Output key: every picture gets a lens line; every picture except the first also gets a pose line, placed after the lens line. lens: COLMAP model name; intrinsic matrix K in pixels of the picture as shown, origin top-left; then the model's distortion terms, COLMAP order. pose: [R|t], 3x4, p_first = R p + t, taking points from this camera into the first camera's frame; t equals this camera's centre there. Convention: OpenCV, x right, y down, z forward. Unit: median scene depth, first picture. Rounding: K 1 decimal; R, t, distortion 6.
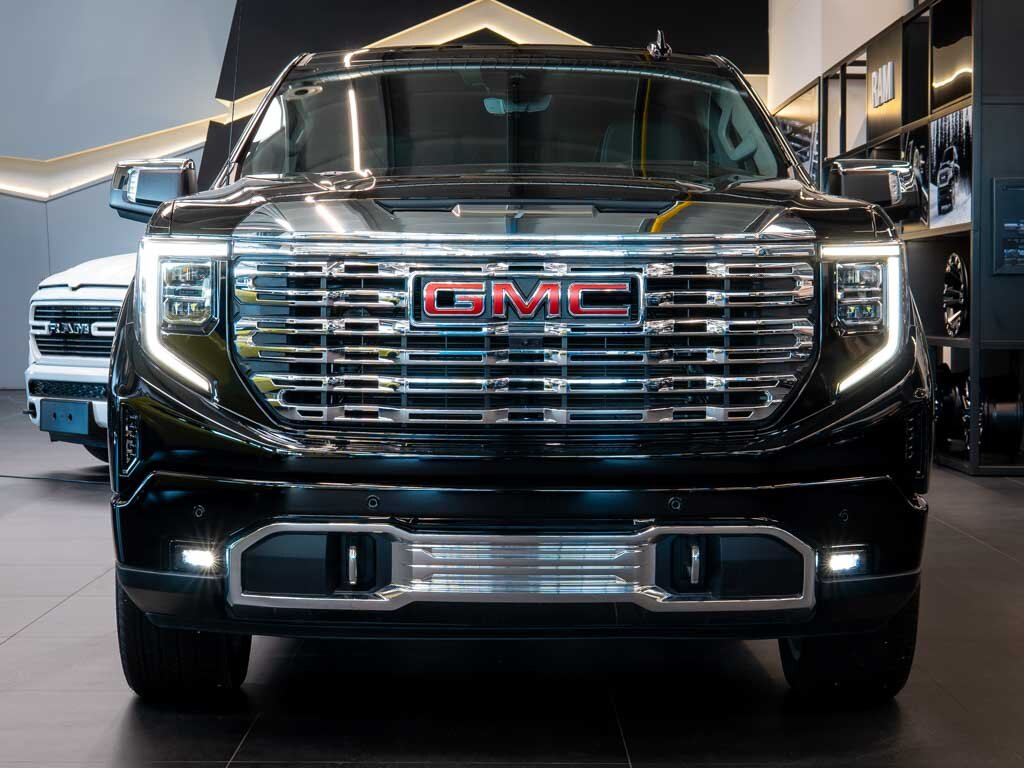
lens RADIAL K [[1994.3, 0, 516.8], [0, 1994.3, 384.6], [0, 0, 1]] dist [-0.029709, 0.000000]
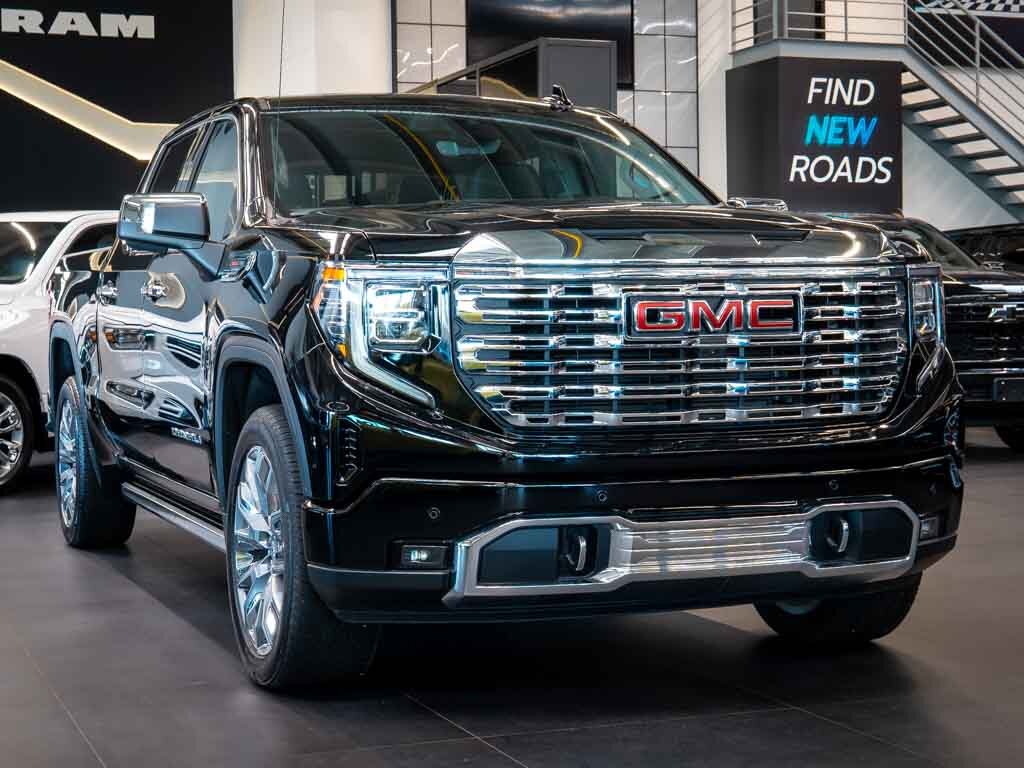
lens RADIAL K [[1994.3, 0, 464.4], [0, 1994.3, 381.7], [0, 0, 1]] dist [-0.029709, 0.000000]
pose [[0.941611, -0.027843, 0.335548, -0.517269], [0.032181, 0.999455, -0.007373, -0.000188], [-0.335160, 0.017741, 0.941994, -0.042502]]
